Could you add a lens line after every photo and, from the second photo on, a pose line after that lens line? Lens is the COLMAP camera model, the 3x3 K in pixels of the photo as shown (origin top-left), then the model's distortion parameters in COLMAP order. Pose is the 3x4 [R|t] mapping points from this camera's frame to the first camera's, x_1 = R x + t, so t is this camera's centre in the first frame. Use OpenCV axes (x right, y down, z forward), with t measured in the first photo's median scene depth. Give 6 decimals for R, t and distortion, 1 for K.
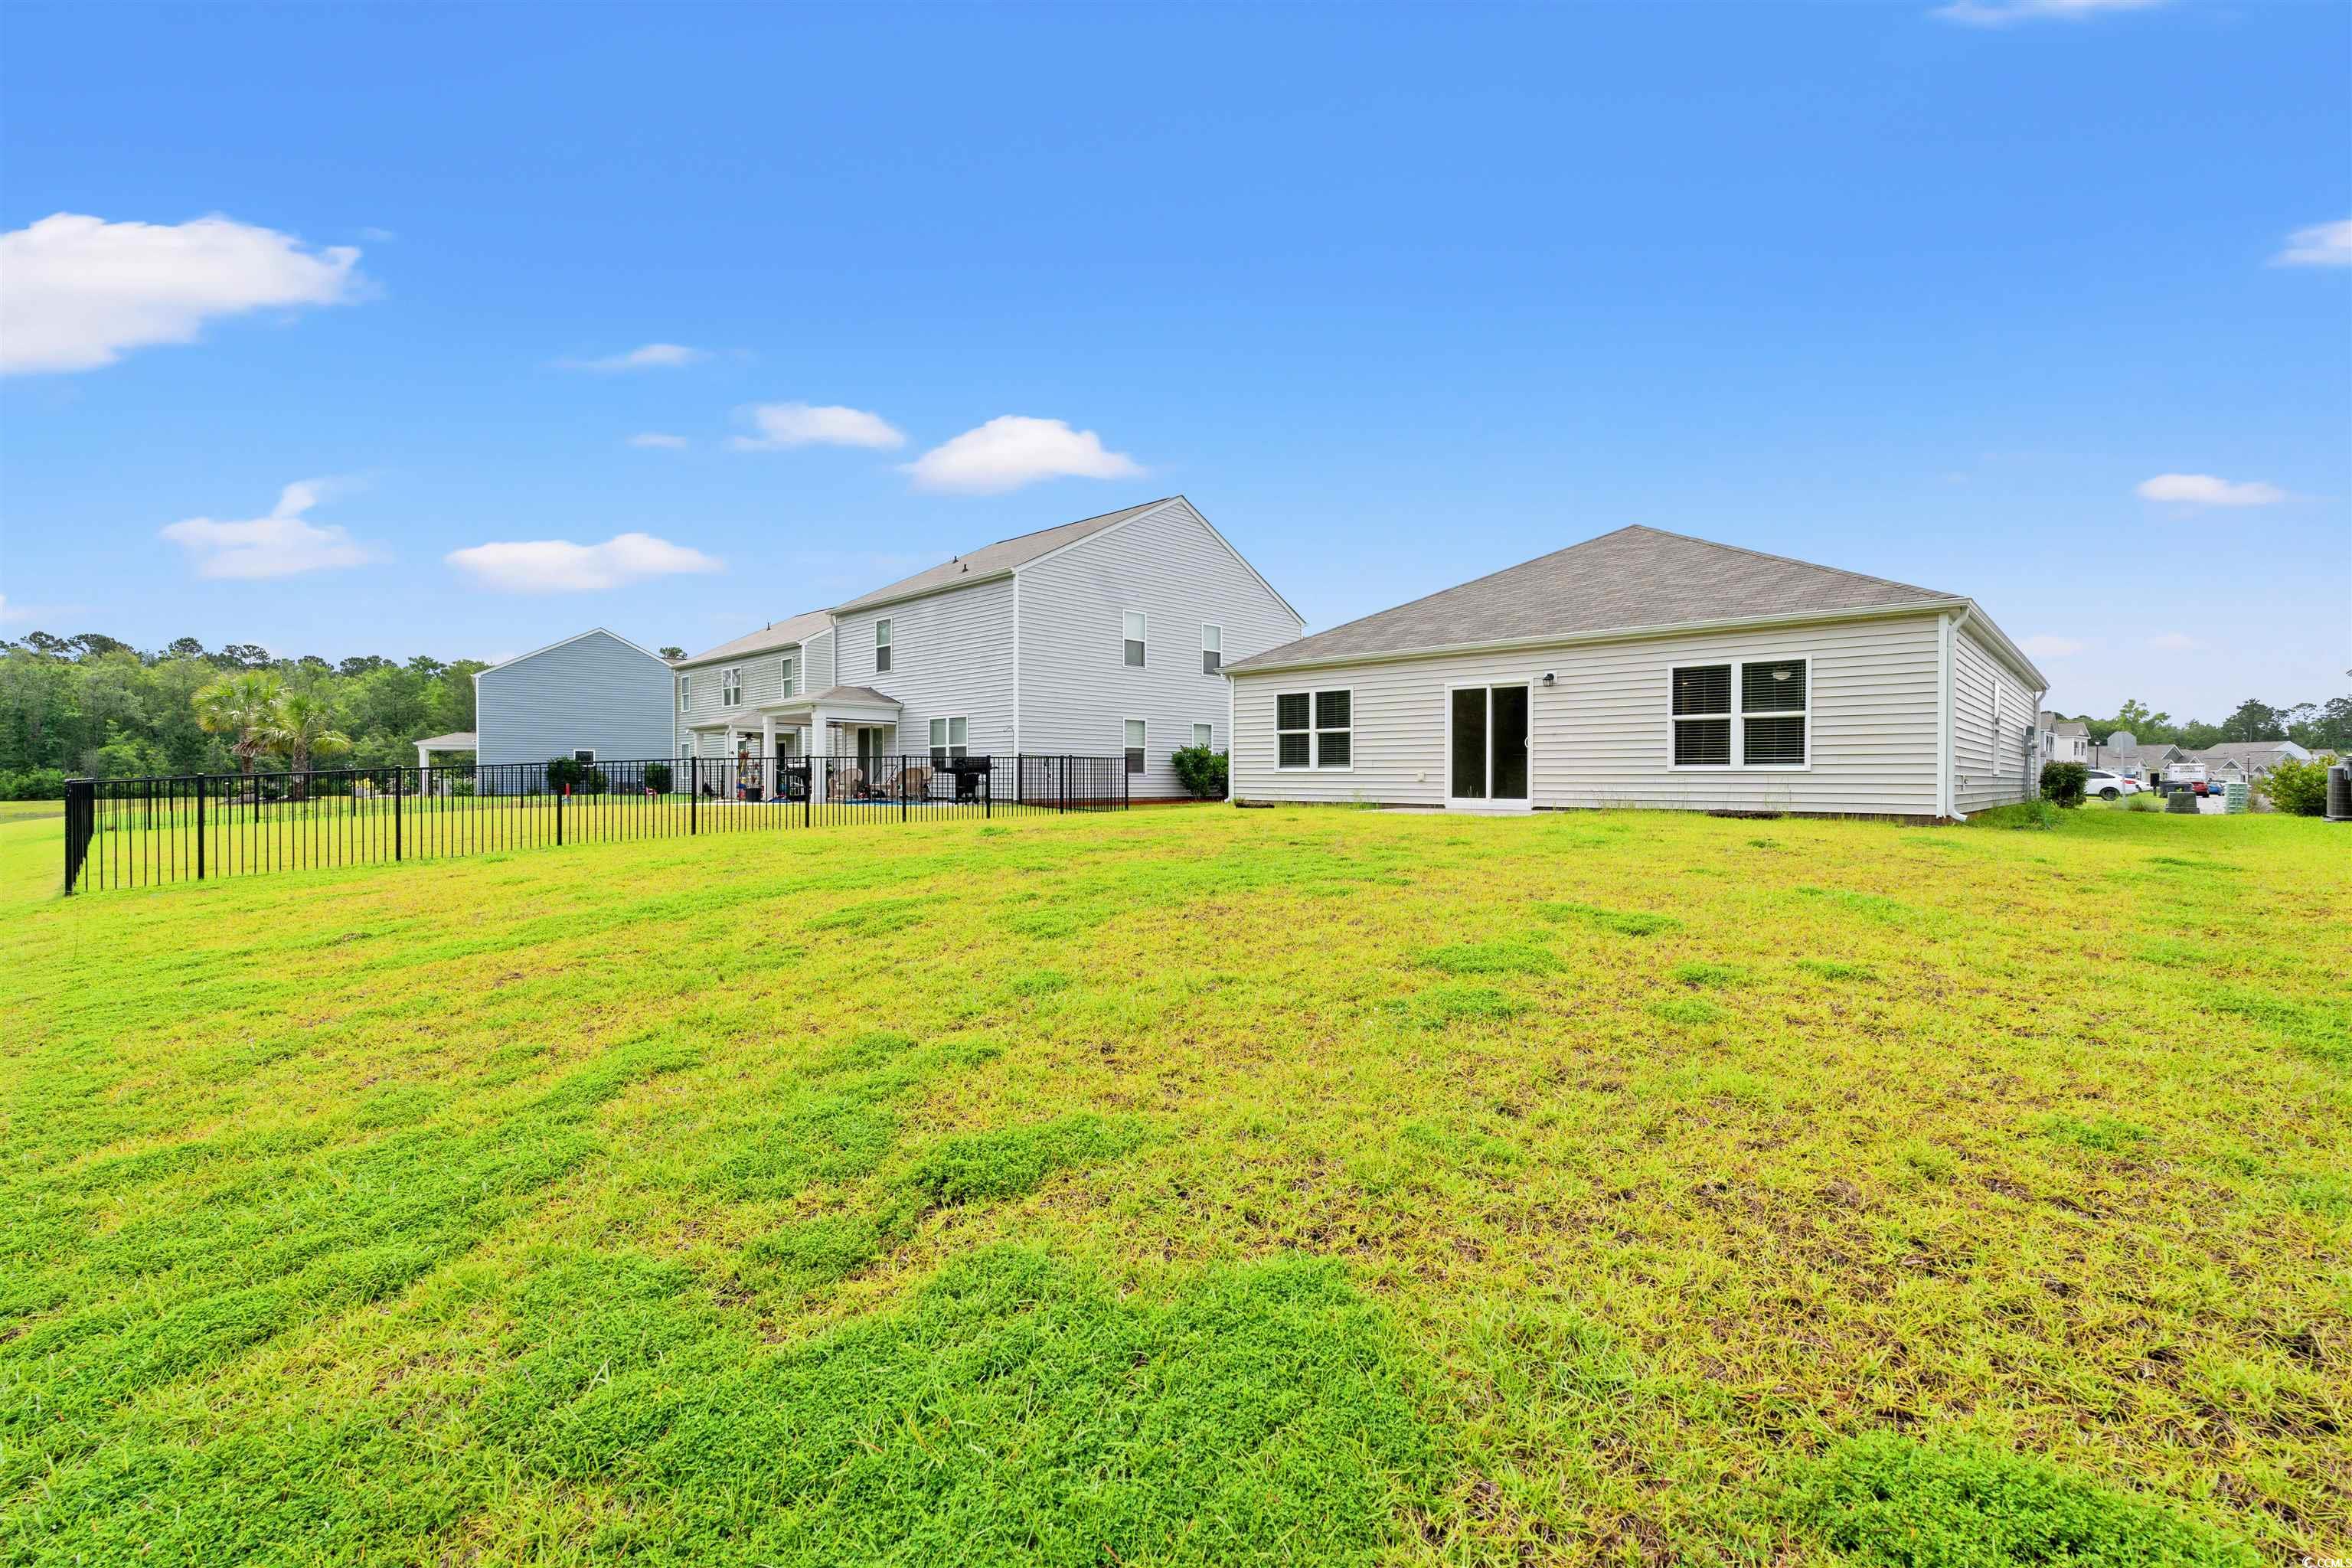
lens RADIAL K [[1011.2, 0, 1164.5], [0, 1011.2, 792.7], [0, 0, 1]] dist [-0.002832, -0.000647]
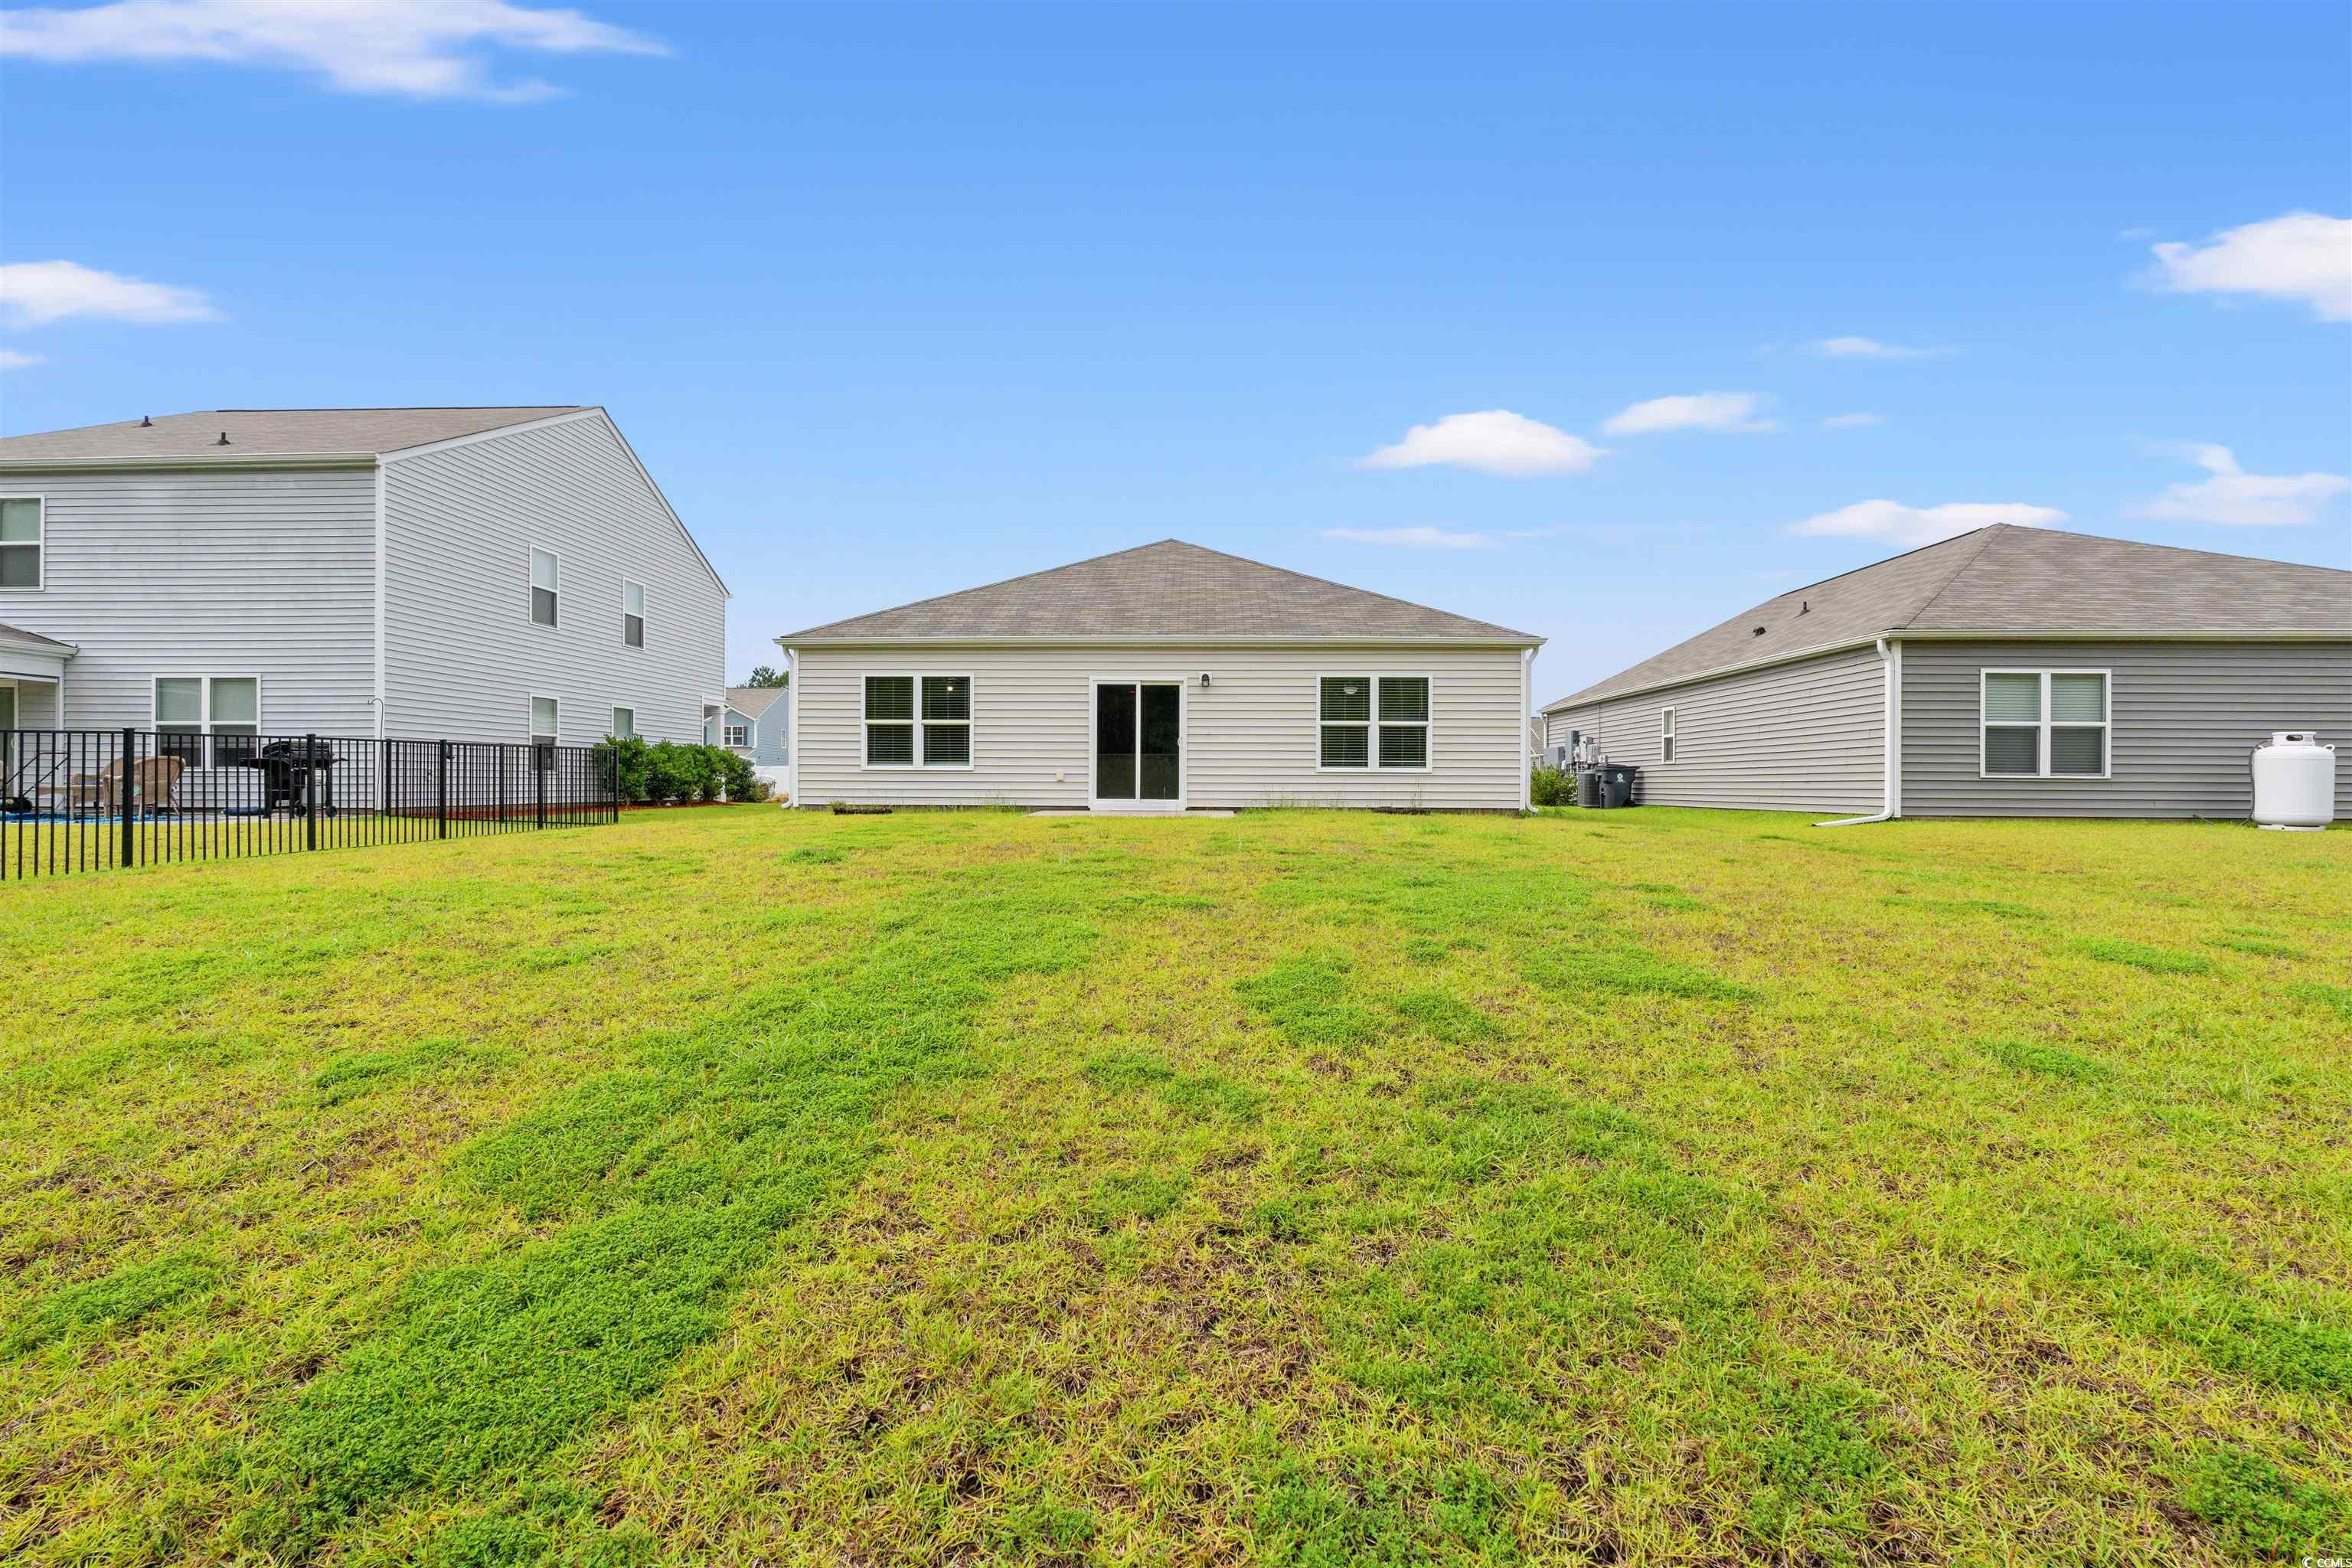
lens RADIAL K [[1011.2, 0, 1171.5], [0, 1011.2, 788.3], [0, 0, 1]] dist [-0.002832, -0.000647]
pose [[0.750597, -0.004322, 0.660746, -0.285268], [0.006842, 0.999976, -0.001231, -0.003182], [-0.660725, 0.005444, 0.750609, 0.248047]]
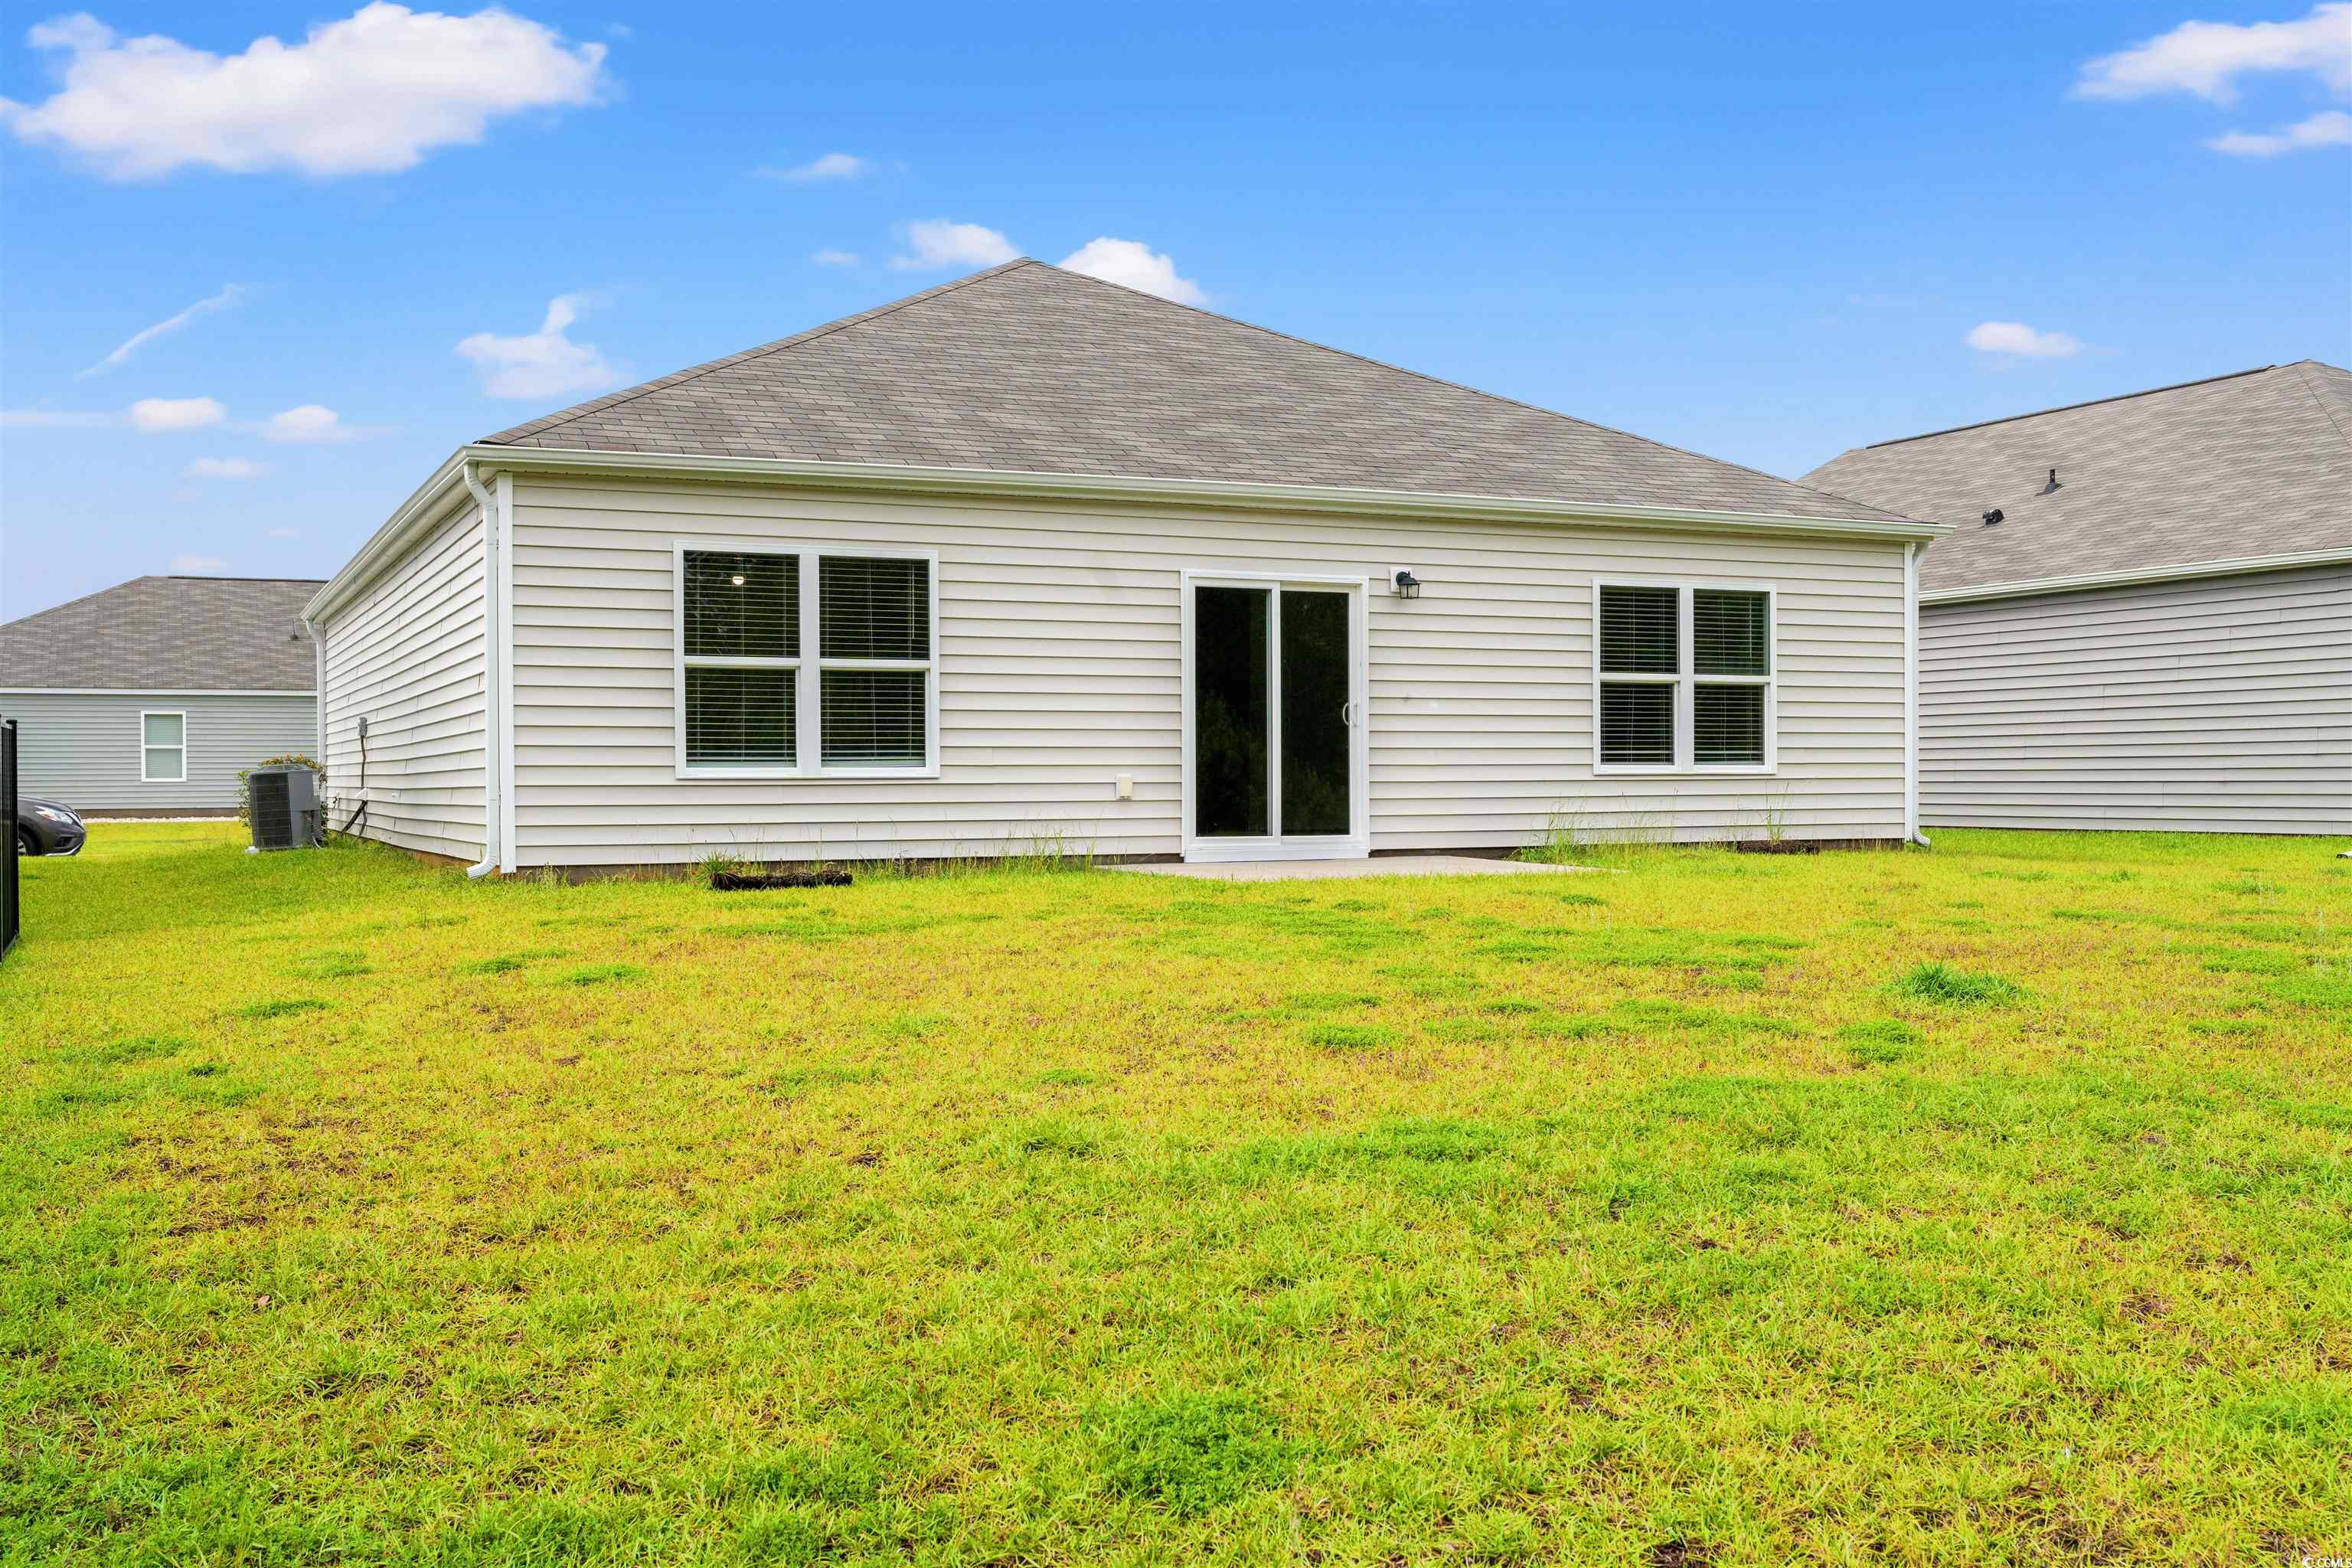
lens RADIAL K [[2488.4, 0, 1174.9], [0, 2488.4, 779.7], [0, 0, 1]] dist [-0.011604, 0.000000]
pose [[0.326792, -0.000129, 0.945096, -0.713469], [0.023759, 0.999685, -0.008079, -0.011235], [-0.944798, 0.025095, 0.326692, 0.665032]]
